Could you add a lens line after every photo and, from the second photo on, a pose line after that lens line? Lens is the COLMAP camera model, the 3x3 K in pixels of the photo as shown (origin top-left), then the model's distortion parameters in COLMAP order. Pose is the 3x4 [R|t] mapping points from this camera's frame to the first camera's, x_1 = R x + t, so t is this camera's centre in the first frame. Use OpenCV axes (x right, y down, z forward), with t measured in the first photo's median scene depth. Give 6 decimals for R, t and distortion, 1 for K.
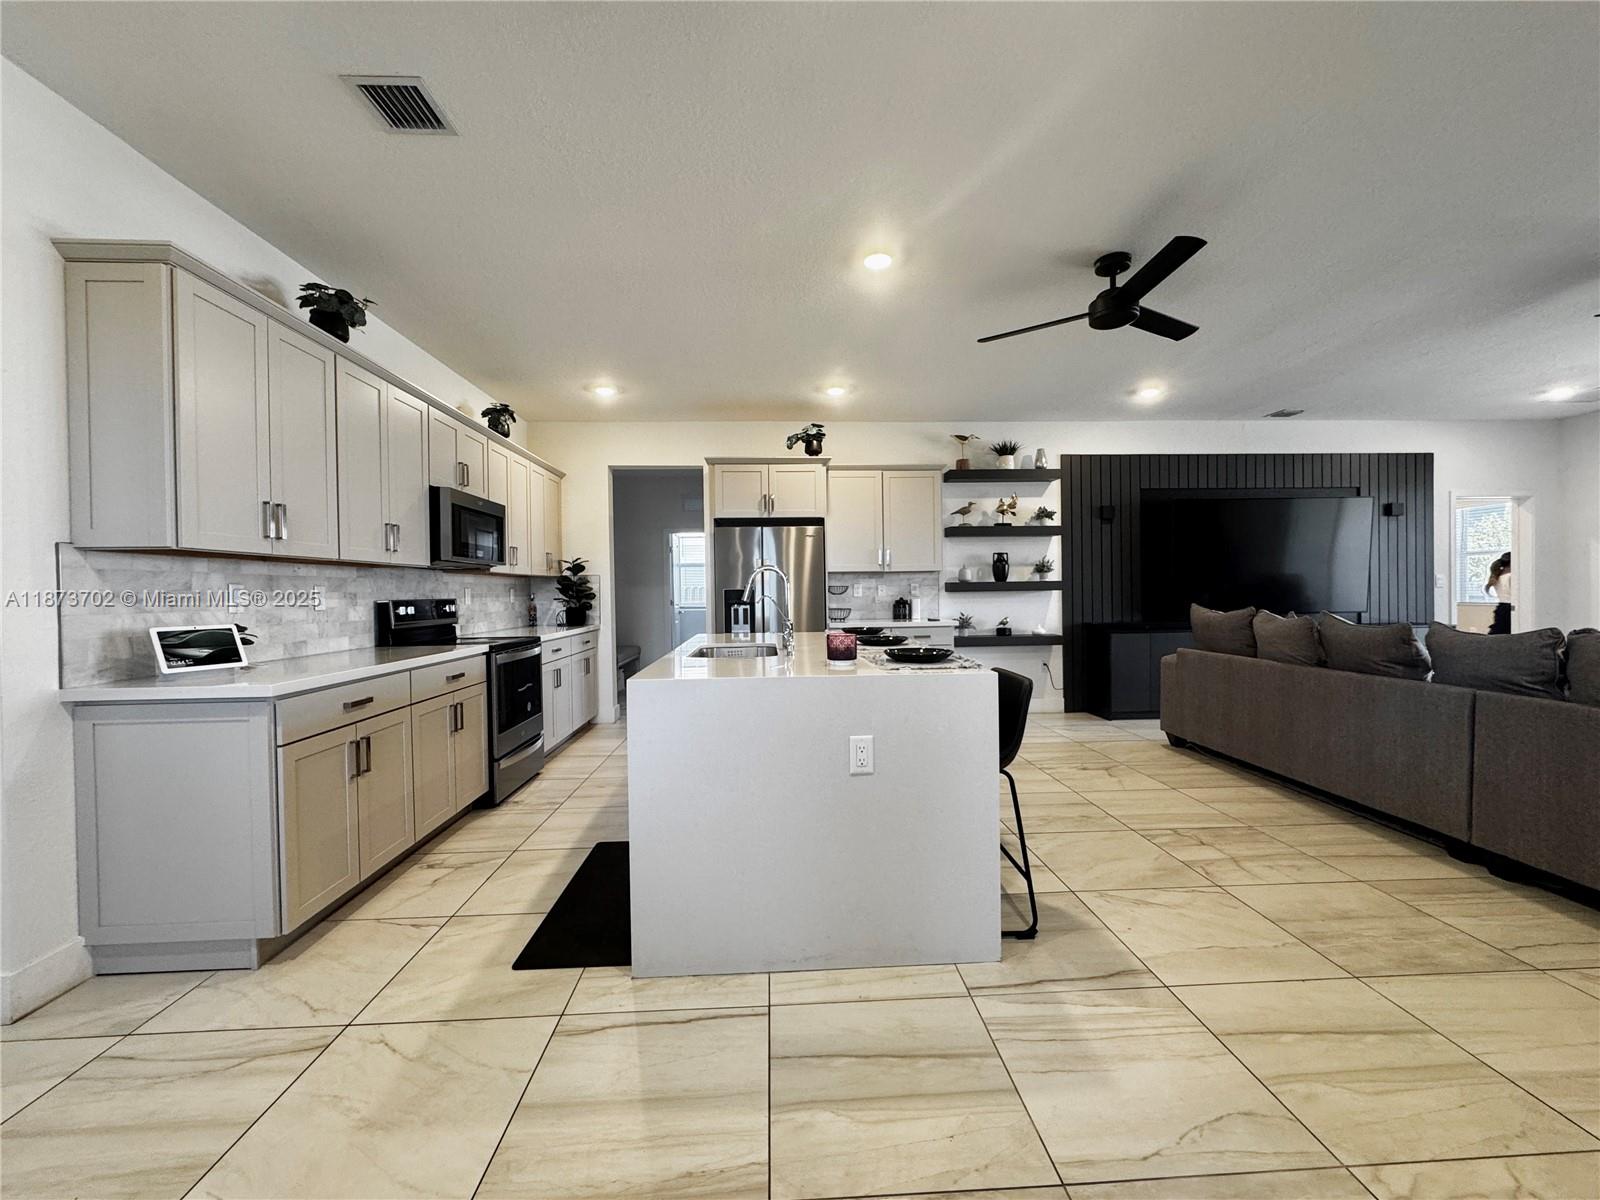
lens RADIAL K [[641.5, 0, 800.0], [0, 641.5, 600.0], [0, 0, 1]] dist [-0.000411, -0.000558]
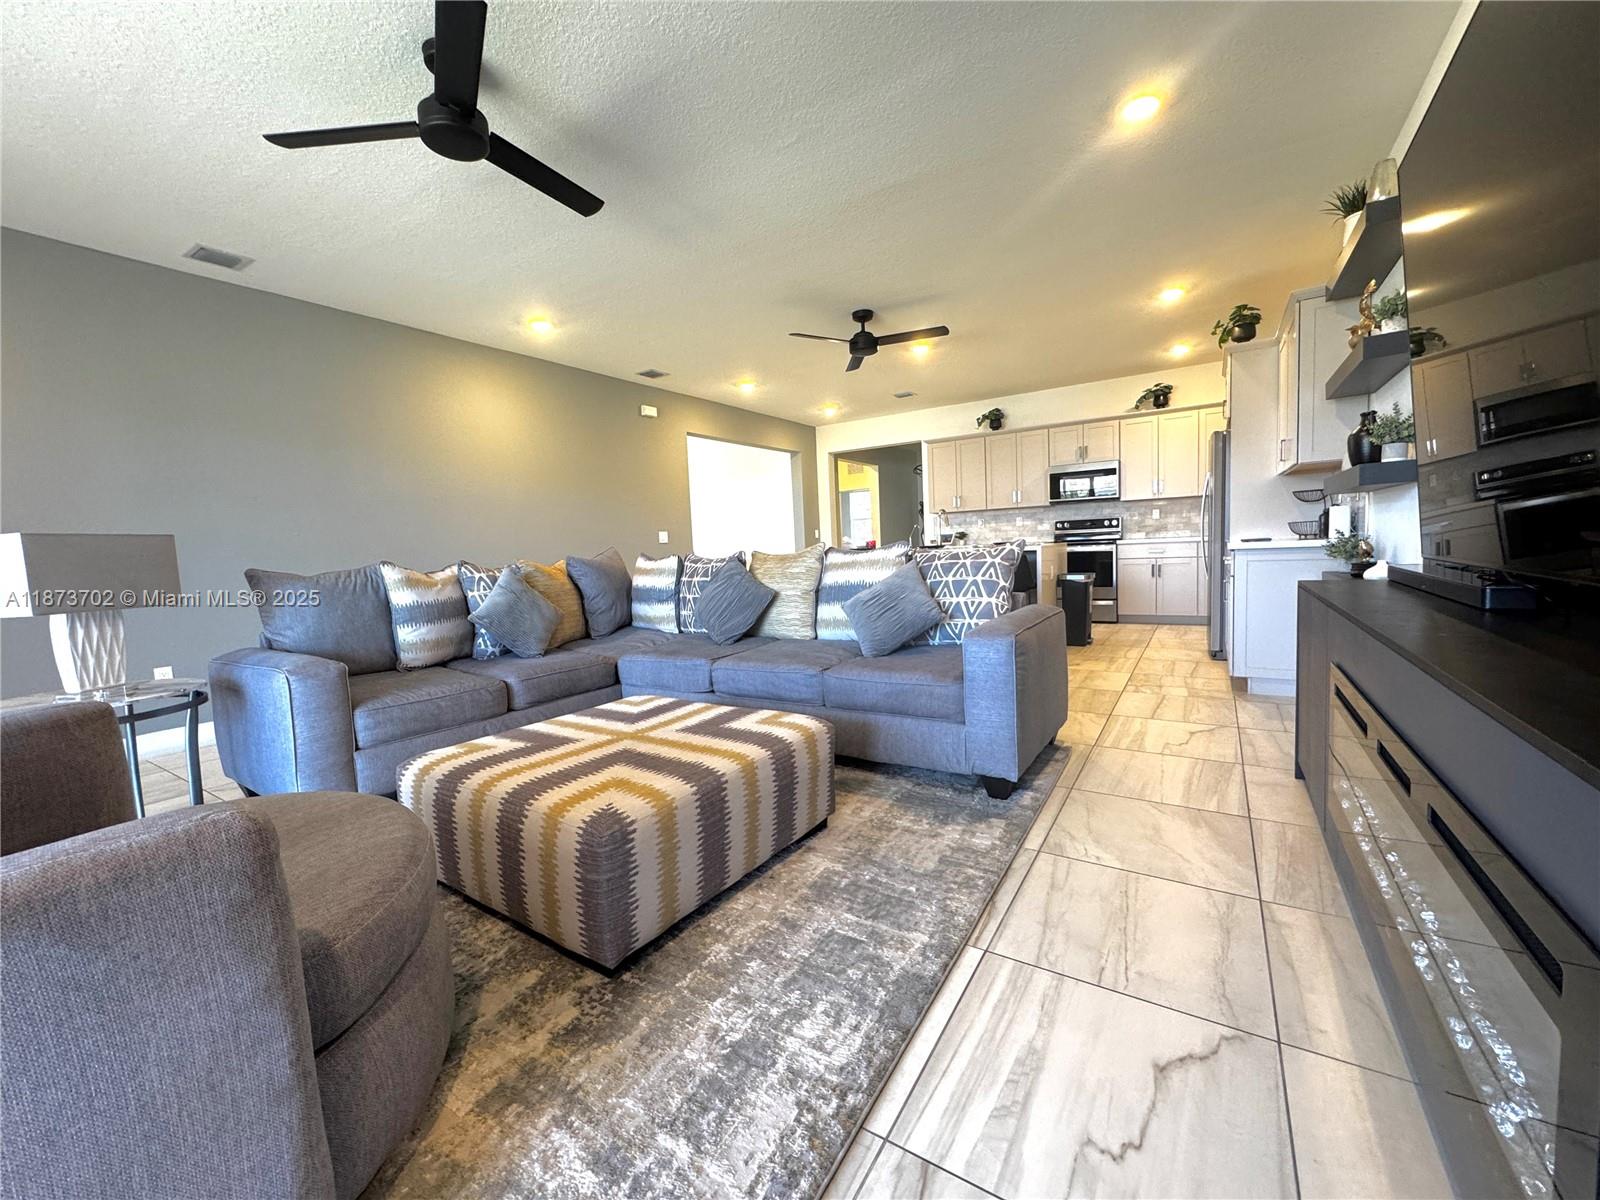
lens RADIAL K [[641.5, 0, 800.0], [0, 641.5, 600.0], [0, 0, 1]] dist [-0.000411, -0.000558]
pose [[-0.579014, 0.114382, -0.807254, 1.686507], [0.043402, 0.993031, 0.109574, -0.009182], [0.814162, 0.028408, -0.579943, 1.568926]]
